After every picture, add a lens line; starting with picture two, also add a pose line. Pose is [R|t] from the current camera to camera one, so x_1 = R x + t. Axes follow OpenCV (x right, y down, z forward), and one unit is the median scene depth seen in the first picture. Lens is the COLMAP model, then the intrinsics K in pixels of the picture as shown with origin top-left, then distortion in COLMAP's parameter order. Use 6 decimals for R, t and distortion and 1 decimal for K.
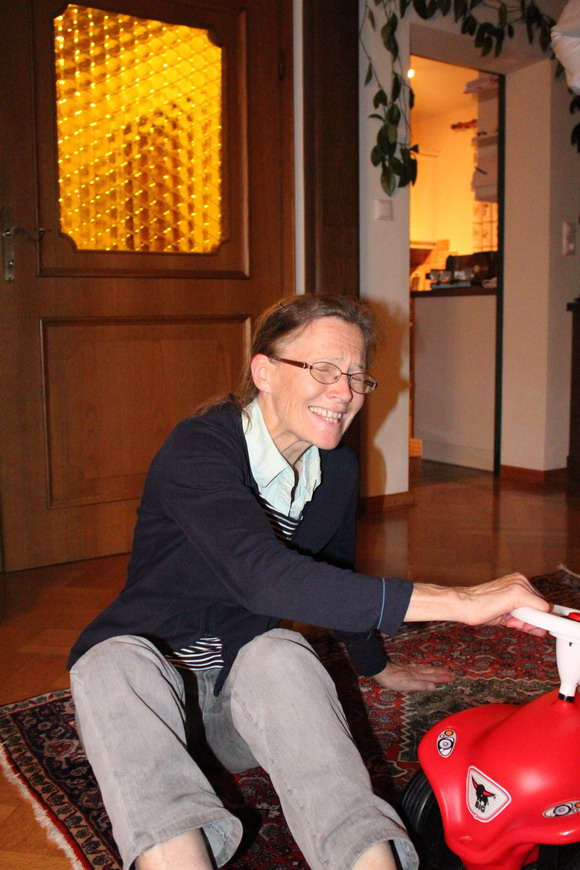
lens RADIAL K [[847.0, 0, 287.6], [0, 847.0, 434.1], [0, 0, 1]] dist [-0.092768, 0.000000]
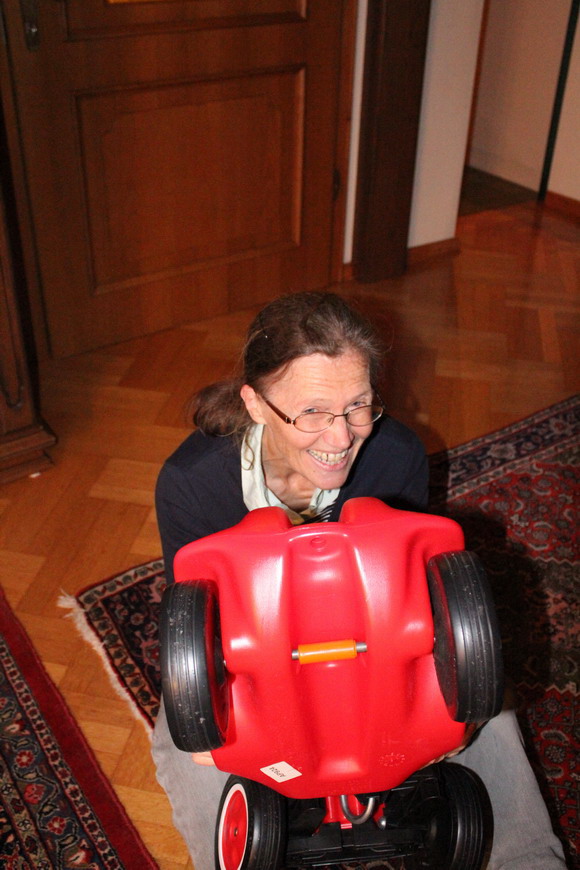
lens RADIAL K [[847.0, 0, 292.6], [0, 847.0, 433.3], [0, 0, 1]] dist [-0.092768, 0.000000]
pose [[0.999447, 0.029581, 0.015157, -0.107969], [-0.033229, 0.899648, 0.435351, -0.318612], [-0.000758, -0.435614, 0.900133, 0.120392]]
